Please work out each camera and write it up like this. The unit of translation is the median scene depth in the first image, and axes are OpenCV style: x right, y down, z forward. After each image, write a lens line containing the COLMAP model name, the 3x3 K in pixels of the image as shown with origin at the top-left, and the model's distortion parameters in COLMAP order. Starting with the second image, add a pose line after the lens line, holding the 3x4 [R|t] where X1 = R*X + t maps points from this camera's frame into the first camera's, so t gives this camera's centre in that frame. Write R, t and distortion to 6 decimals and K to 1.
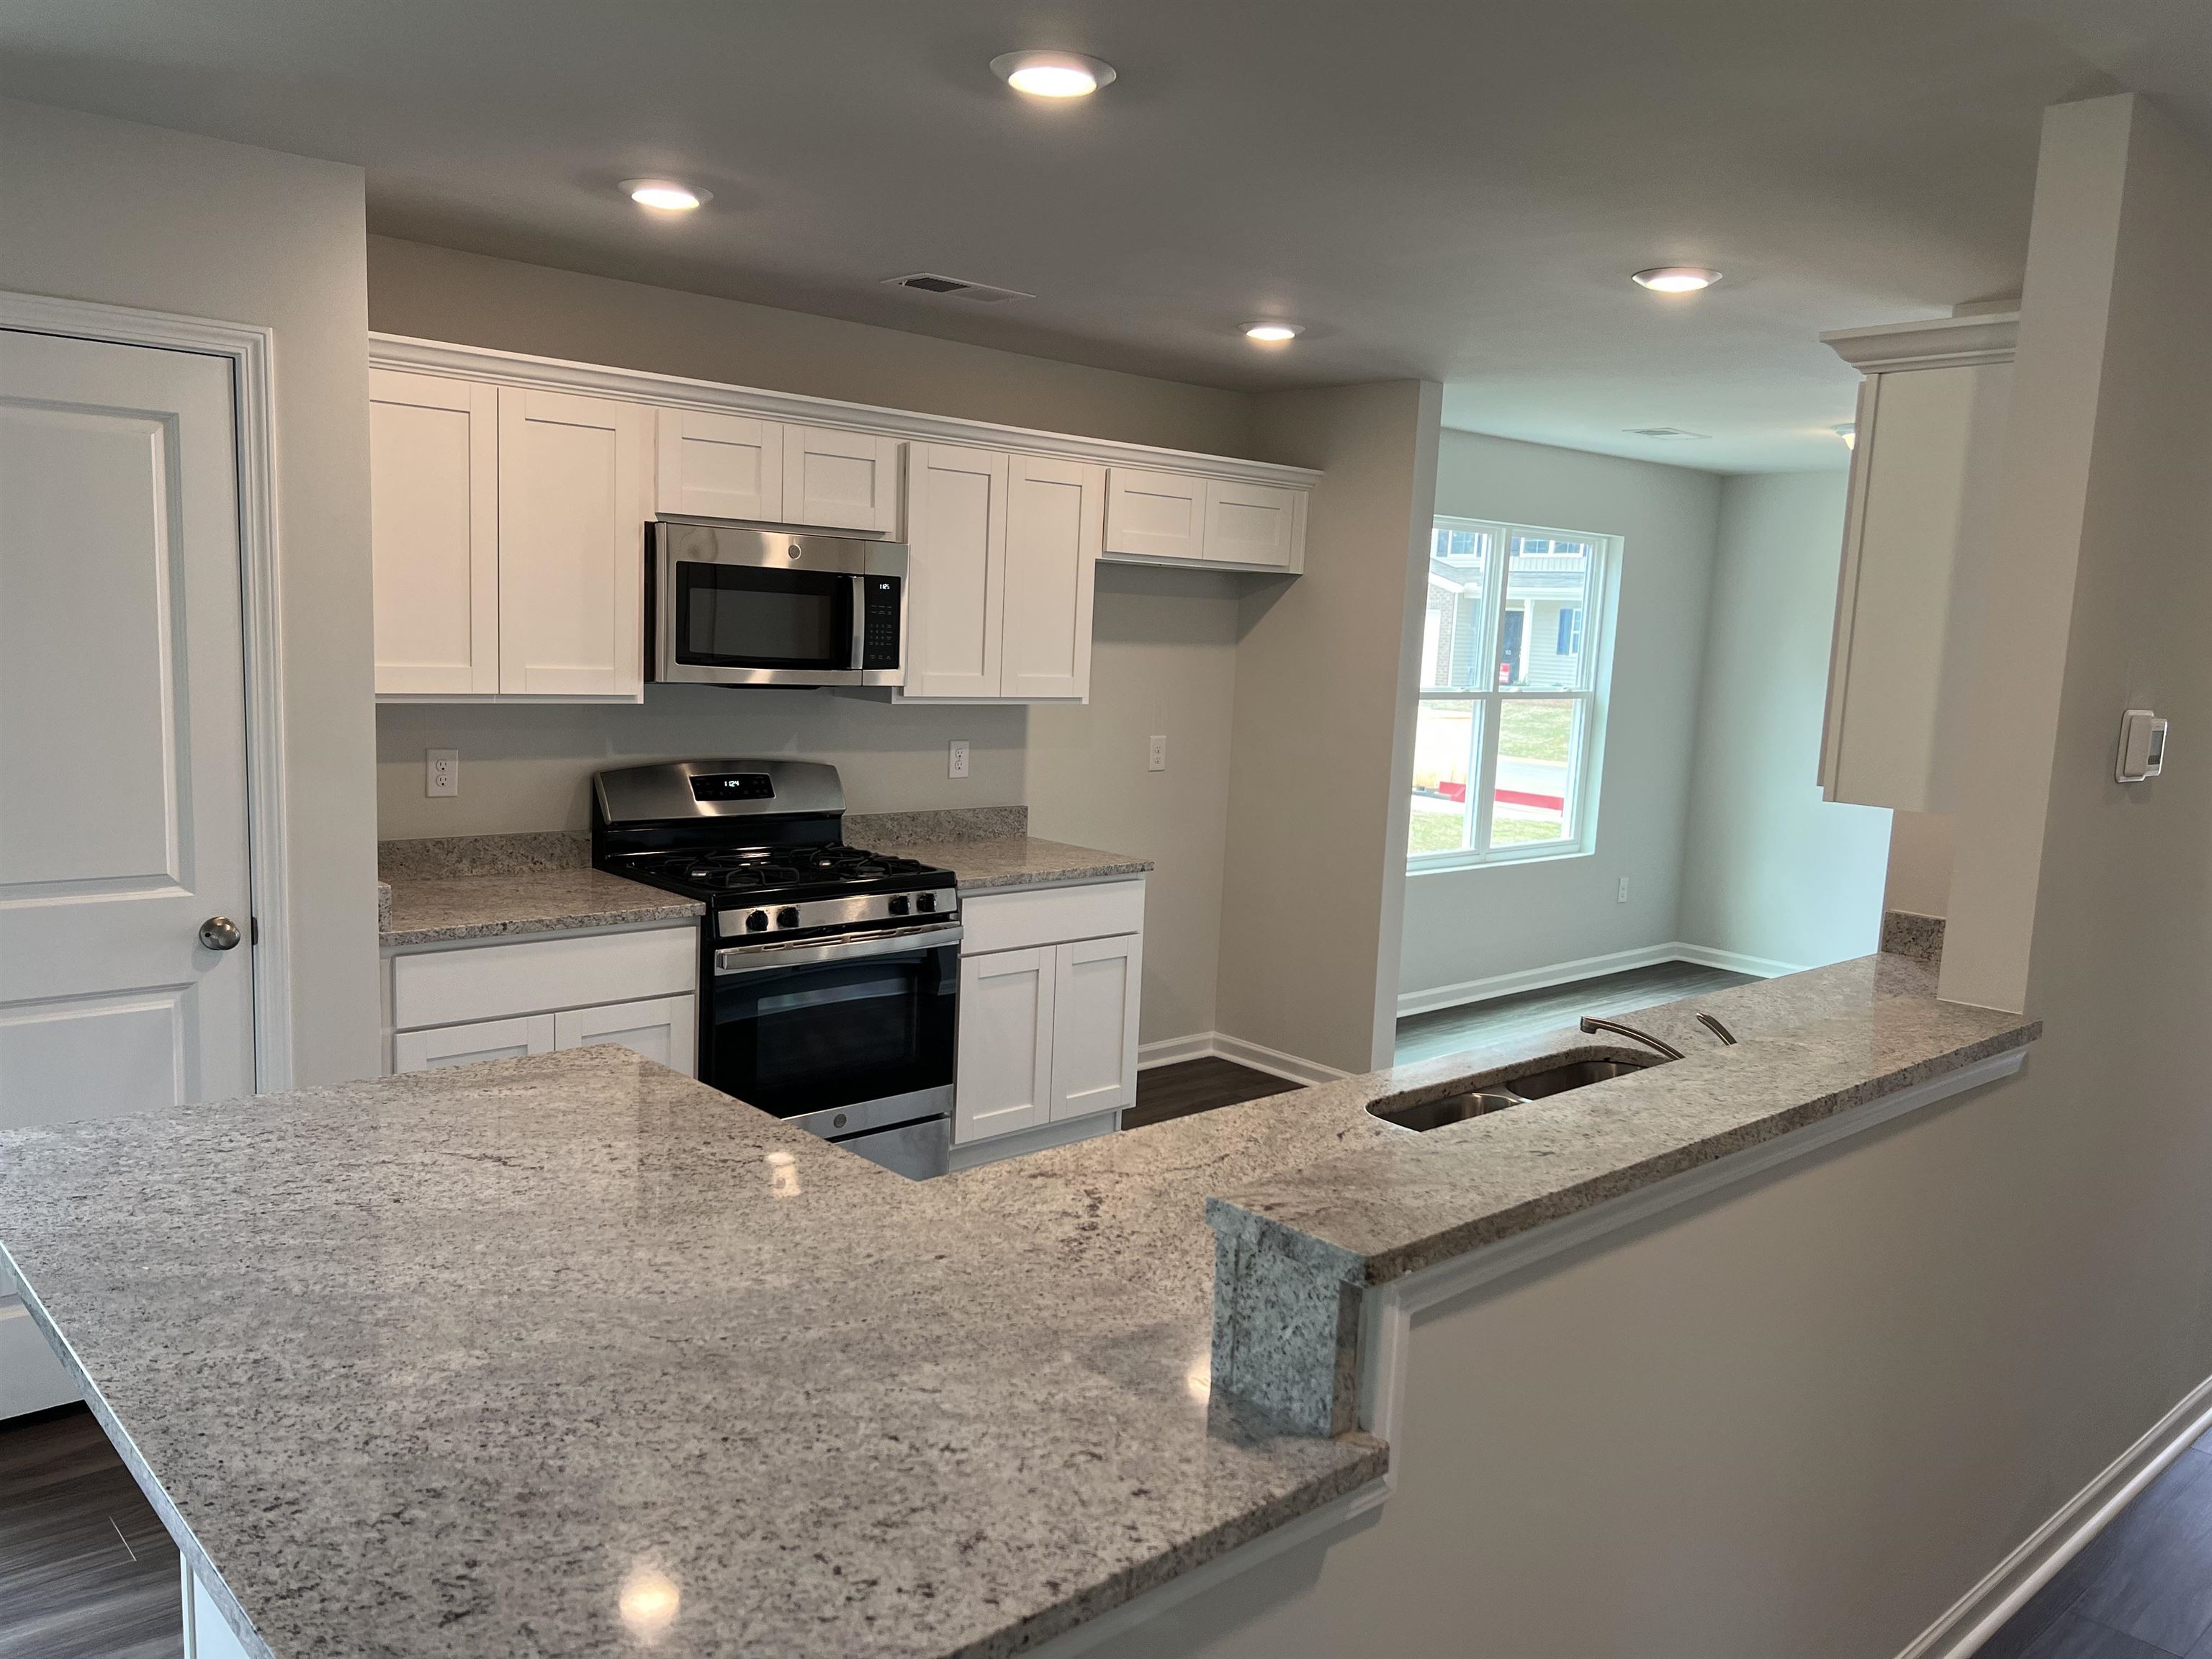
lens RADIAL K [[1643.4, 0, 1078.6], [0, 1643.4, 823.6], [0, 0, 1]] dist [0.065078, -0.074186]
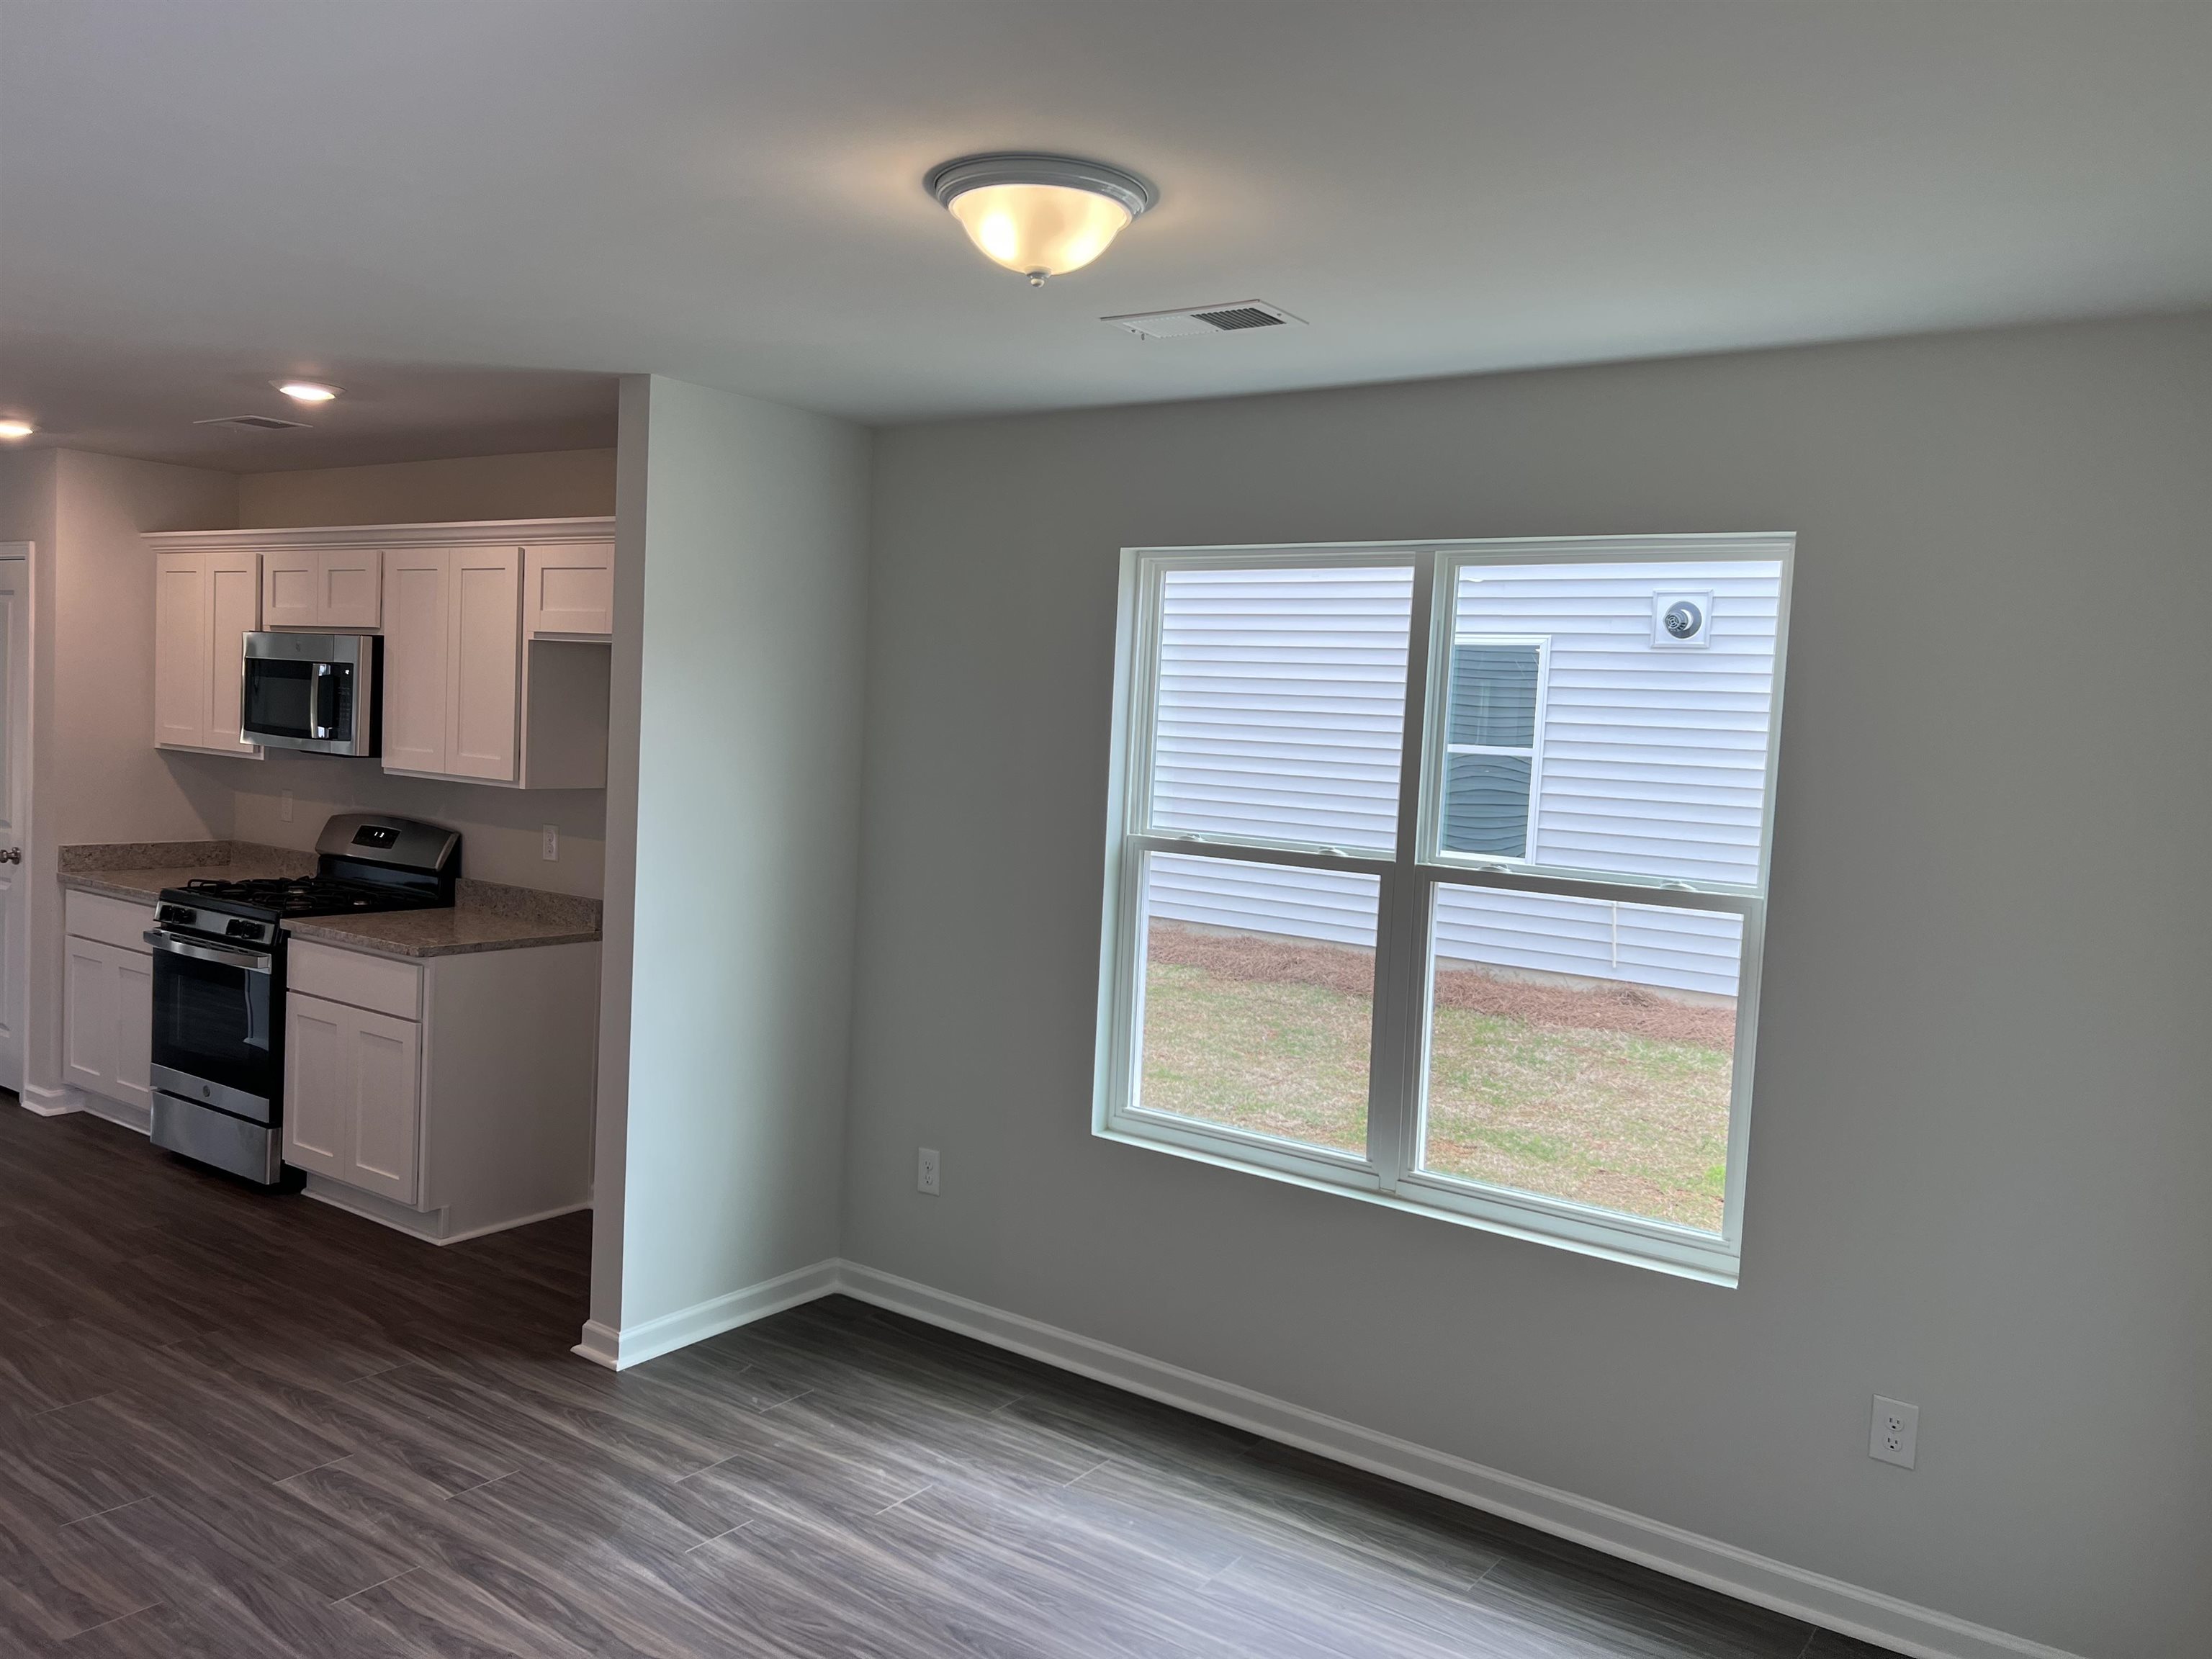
lens RADIAL K [[1643.4, 0, 1078.6], [0, 1643.4, 823.6], [0, 0, 1]] dist [0.065078, -0.074186]
pose [[0.216594, 0.032684, -0.975714, 1.449471], [-0.163750, 0.986496, -0.003304, -0.146120], [0.962431, 0.160489, 0.219021, 1.558243]]
